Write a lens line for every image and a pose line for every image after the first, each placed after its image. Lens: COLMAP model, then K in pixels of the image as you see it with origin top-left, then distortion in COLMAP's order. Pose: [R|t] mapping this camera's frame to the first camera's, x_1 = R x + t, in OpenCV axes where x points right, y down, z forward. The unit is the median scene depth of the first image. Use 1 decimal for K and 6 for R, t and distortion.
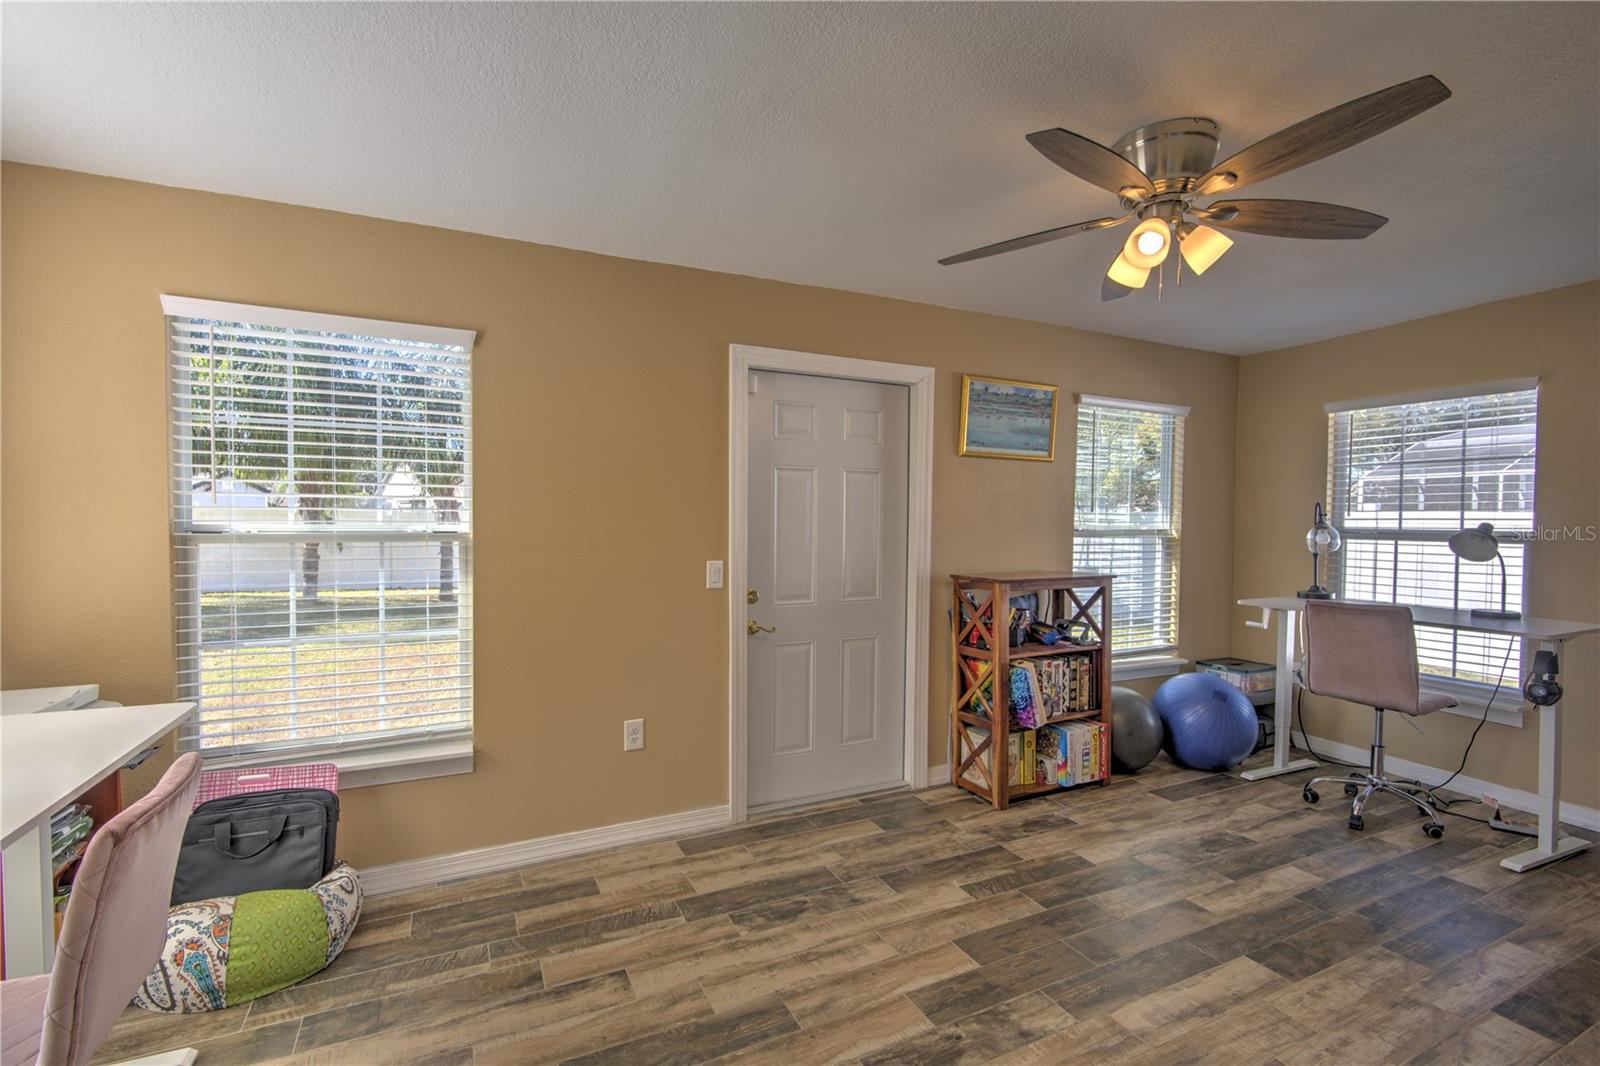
lens RADIAL K [[726.6, 0, 798.2], [0, 726.6, 537.7], [0, 0, 1]] dist [0.004144, -0.000297]
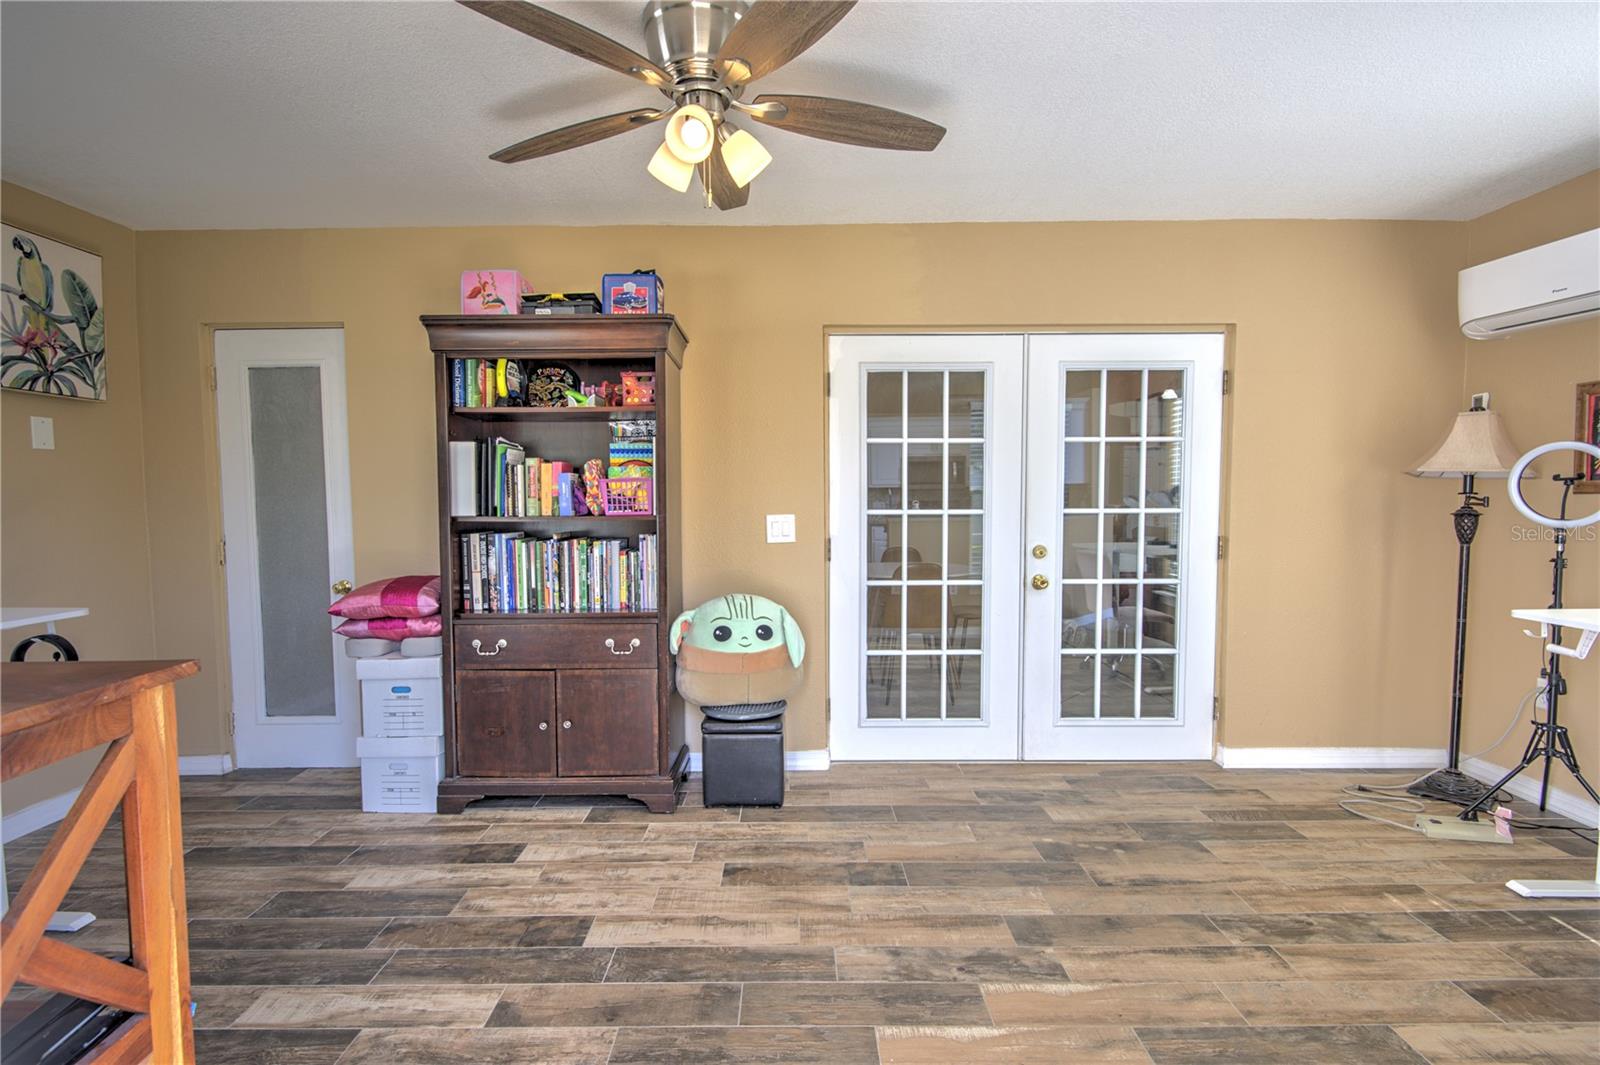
lens RADIAL K [[713.7, 0, 792.1], [0, 713.7, 538.2], [0, 0, 1]] dist [0.001751, -0.000617]
pose [[-0.898476, -0.030280, 0.437977, 0.008712], [0.009641, 0.996017, 0.088639, -0.001188], [-0.438916, 0.083863, -0.894606, 1.222569]]
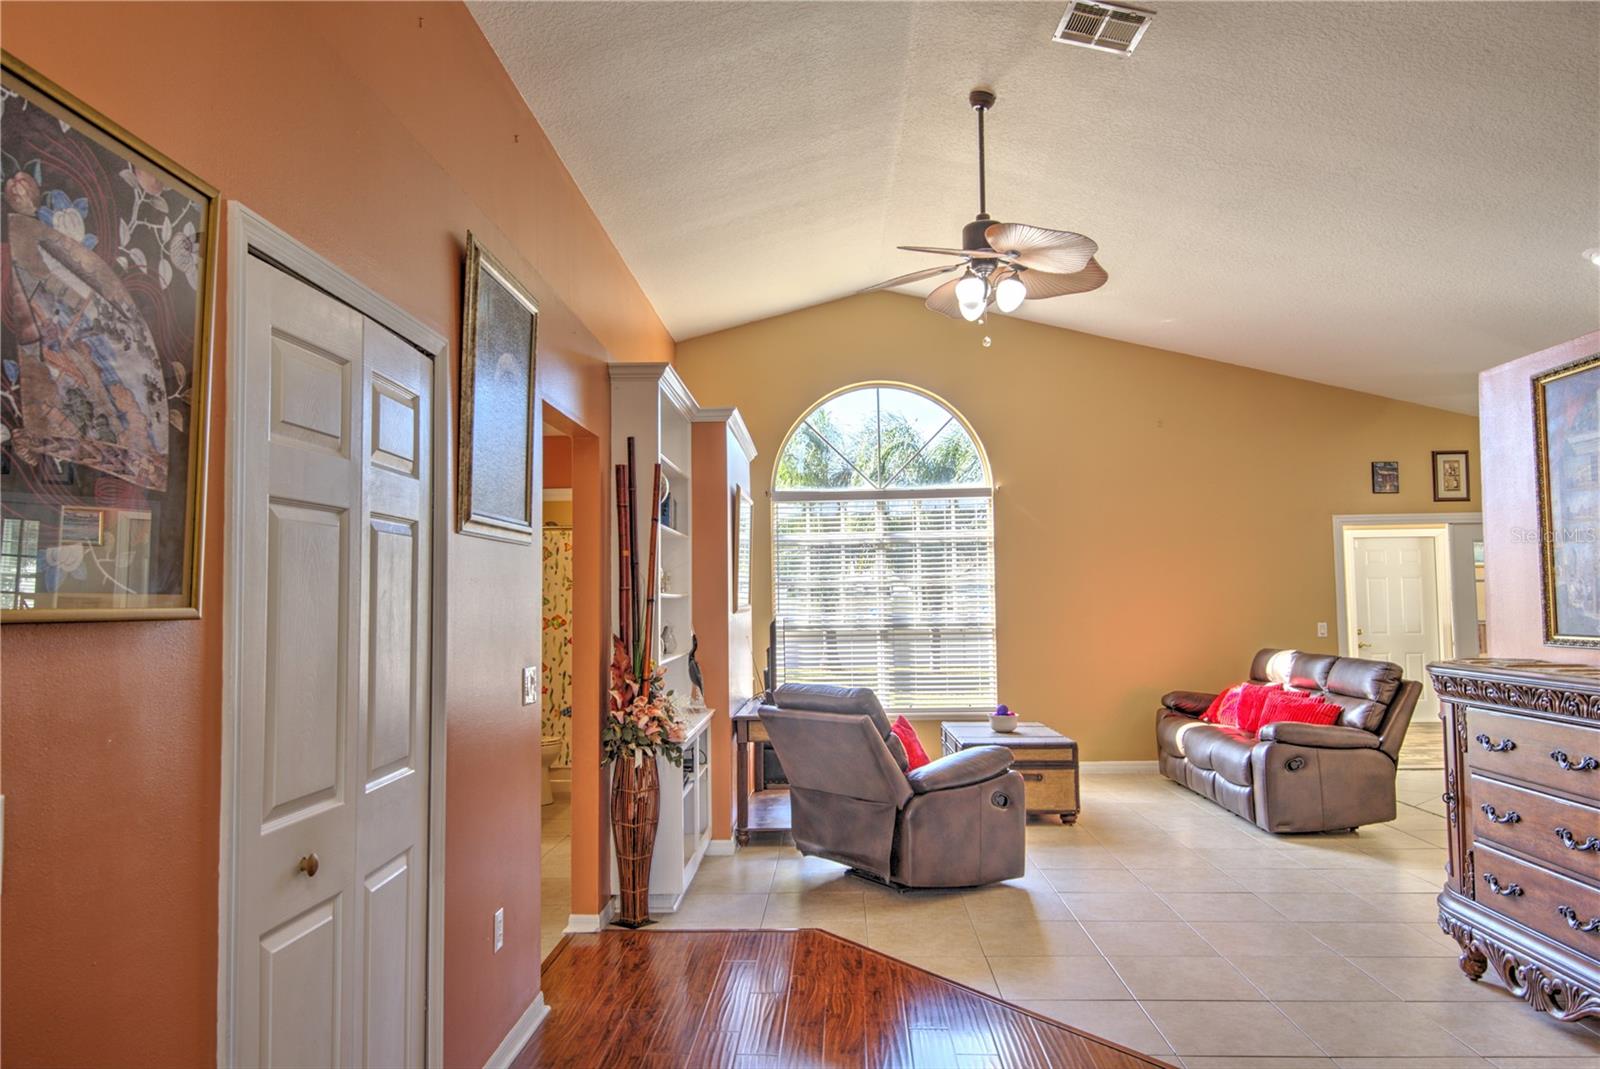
lens RADIAL K [[1066.4, 0, 790.2], [0, 1066.4, 535.3], [0, 0, 1]] dist [0.005442, -0.003290]
pose [[0.876213, -0.047662, -0.479561, -0.006987], [0.007410, 0.996312, -0.085482, 0.052629], [0.481867, 0.071347, 0.873335, -3.302347]]
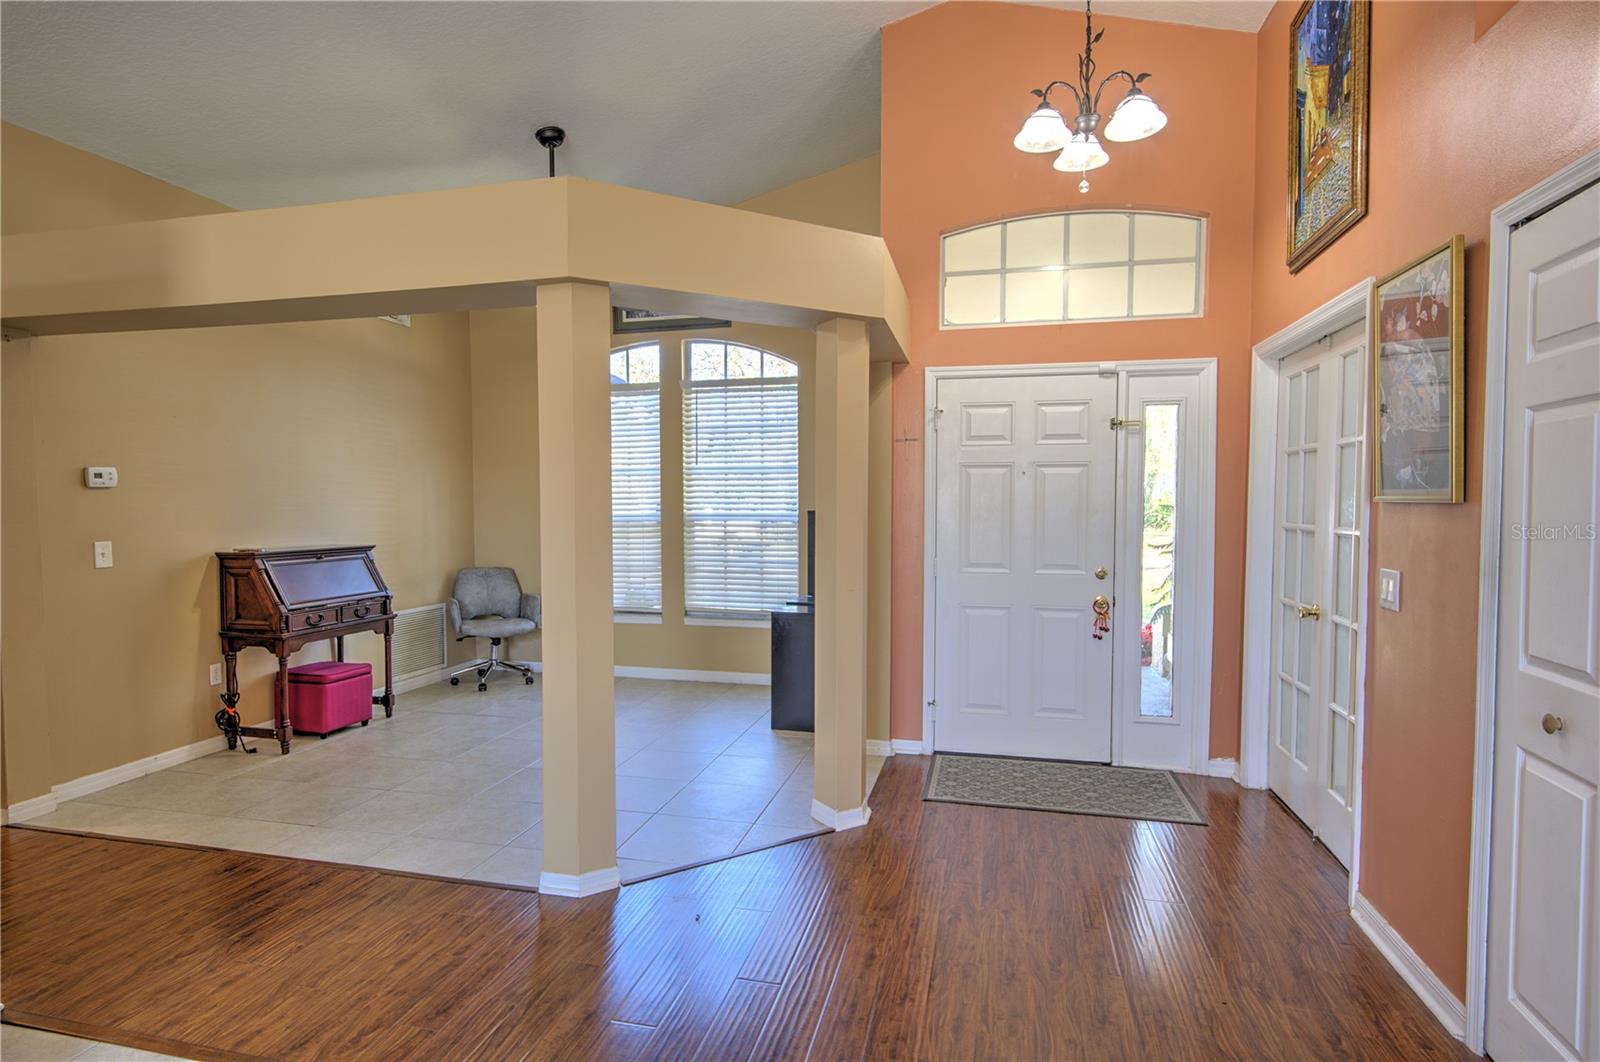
lens RADIAL K [[847.8, 0, 785.3], [0, 847.8, 533.6], [0, 0, 1]] dist [0.012571, -0.000003]
pose [[-0.763994, -0.034268, 0.644313, -0.579601], [0.009488, 0.997884, 0.064322, 0.020887], [-0.645153, 0.055255, -0.762053, -2.027367]]
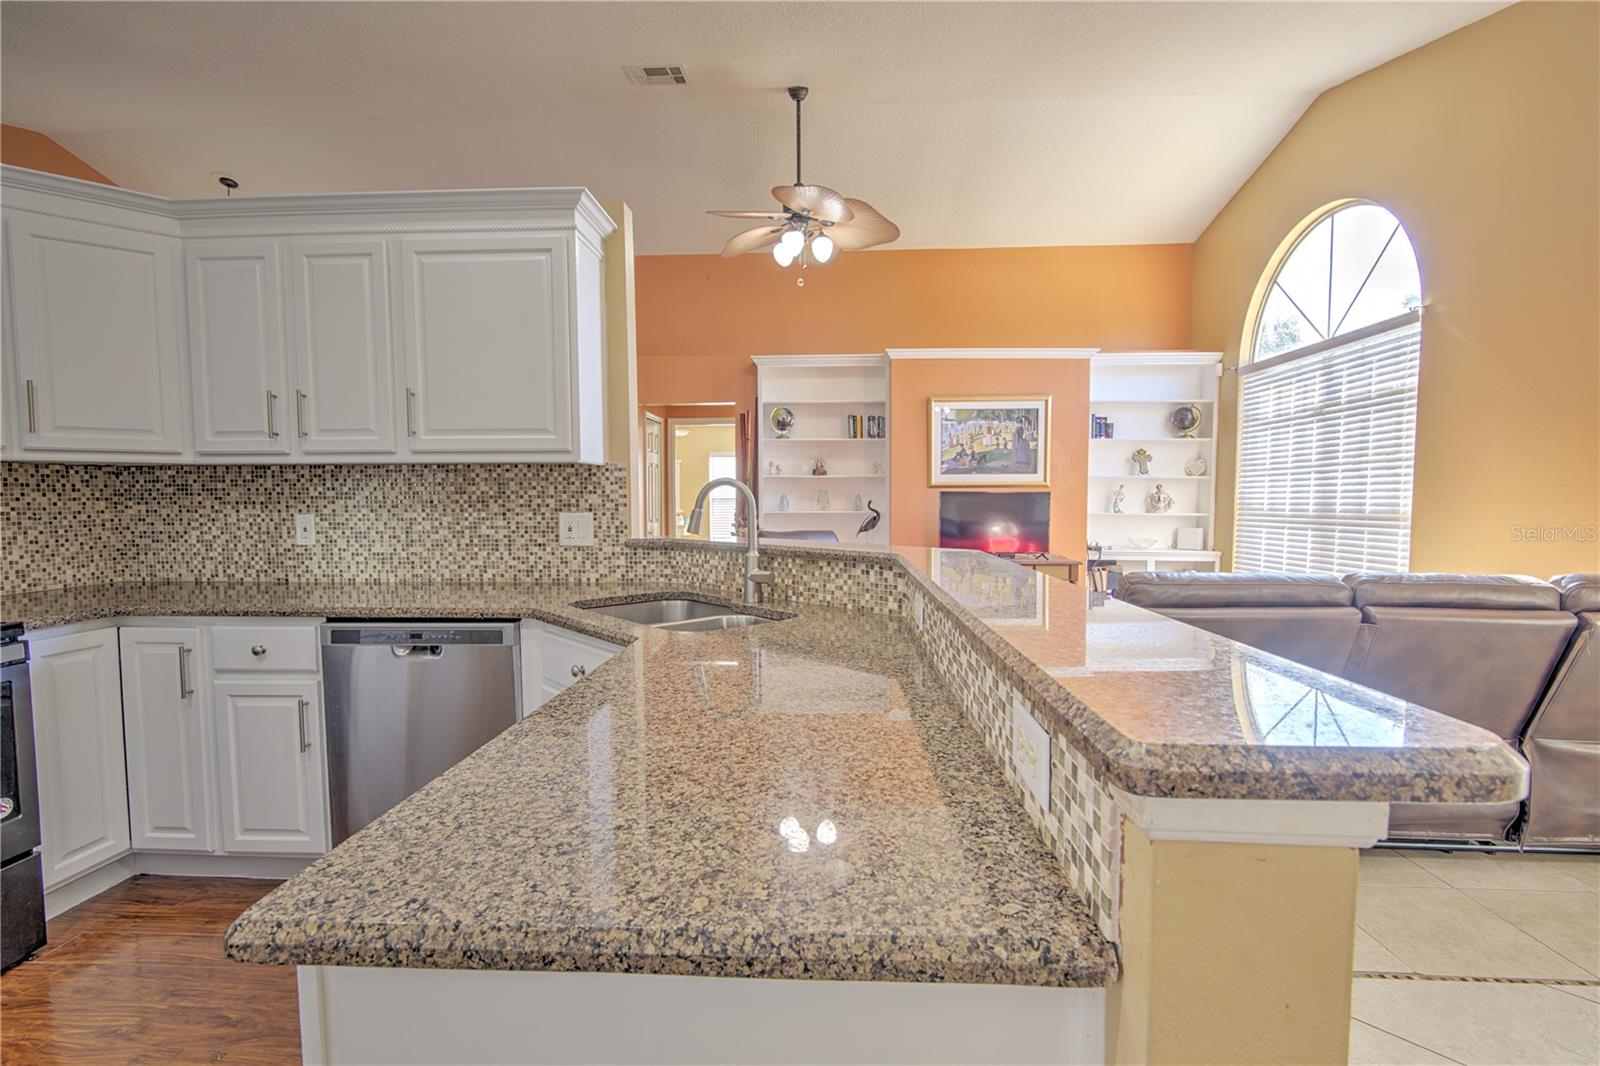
lens RADIAL K [[717.7, 0, 798.7], [0, 717.7, 537.4], [0, 0, 1]] dist [0.008338, -0.007651]
pose [[-0.481981, 0.041540, -0.875197, 0.859463], [-0.020965, 0.998043, 0.058916, 0.053665], [0.875931, 0.046745, -0.480166, -0.852373]]
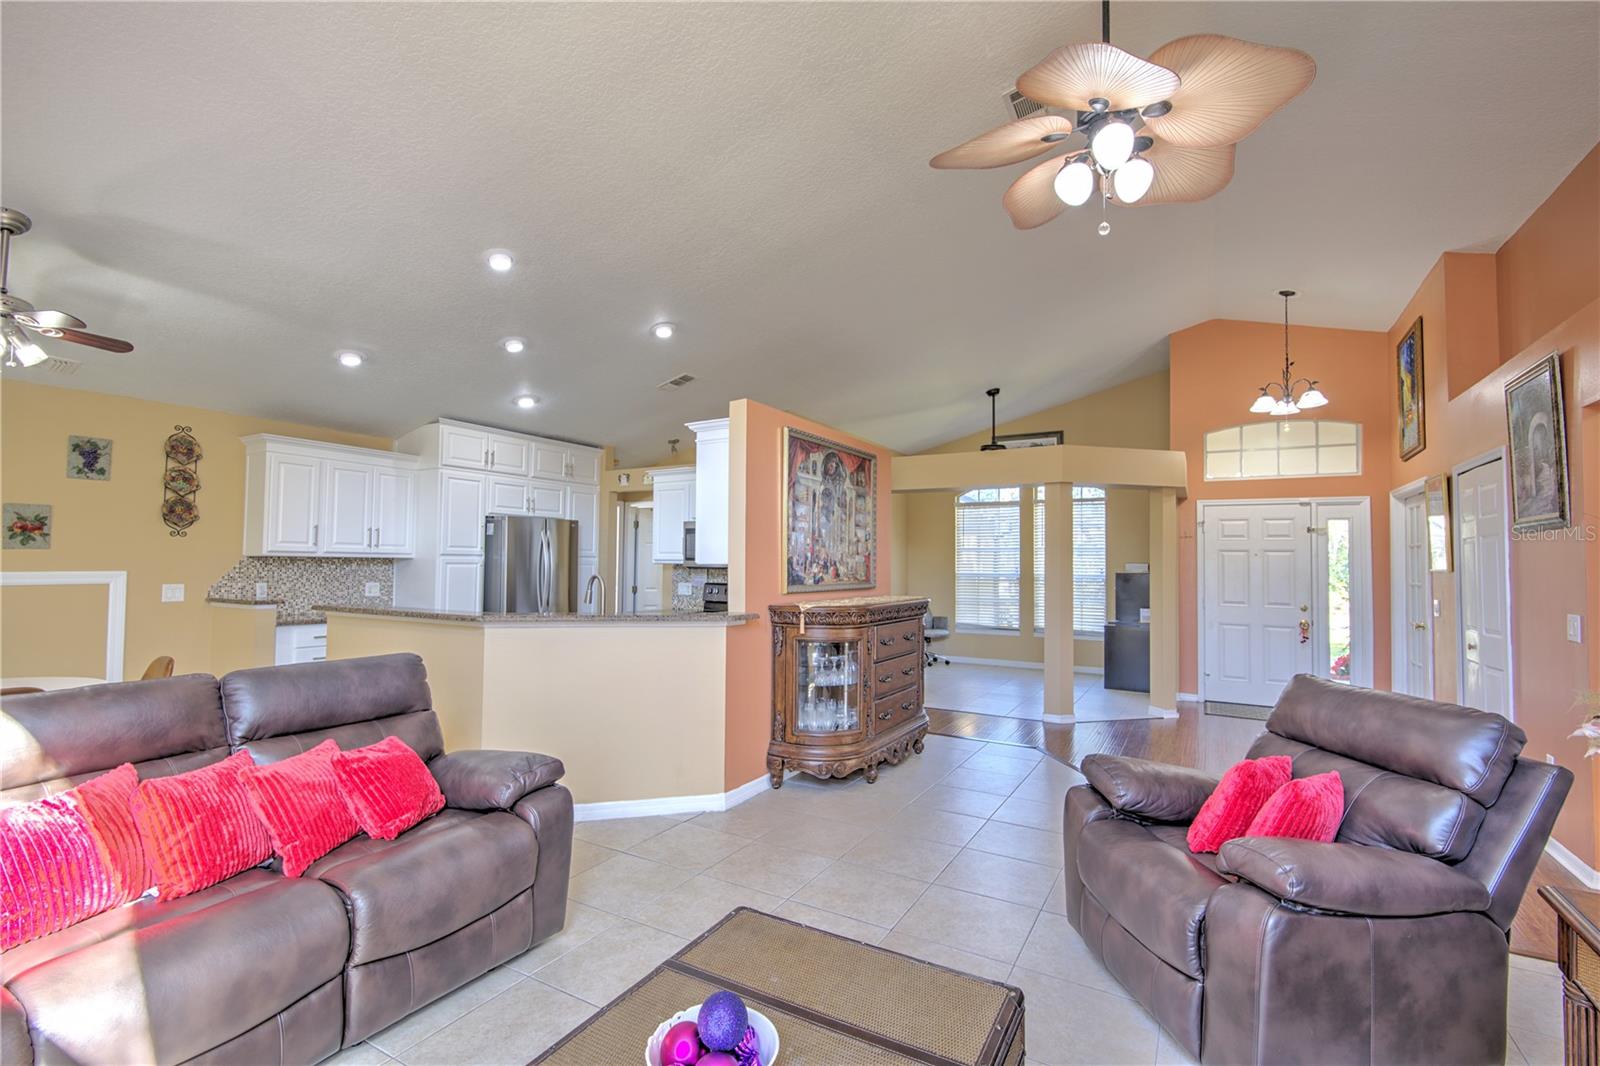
lens RADIAL K [[713.7, 0, 792.1], [0, 713.7, 538.7], [0, 0, 1]] dist [0.001751, -0.000617]
pose [[-0.553305, 0.013141, 0.832875, -1.075345], [0.002753, 0.999899, -0.013947, -0.010288], [-0.832974, -0.005424, -0.553285, -0.807396]]
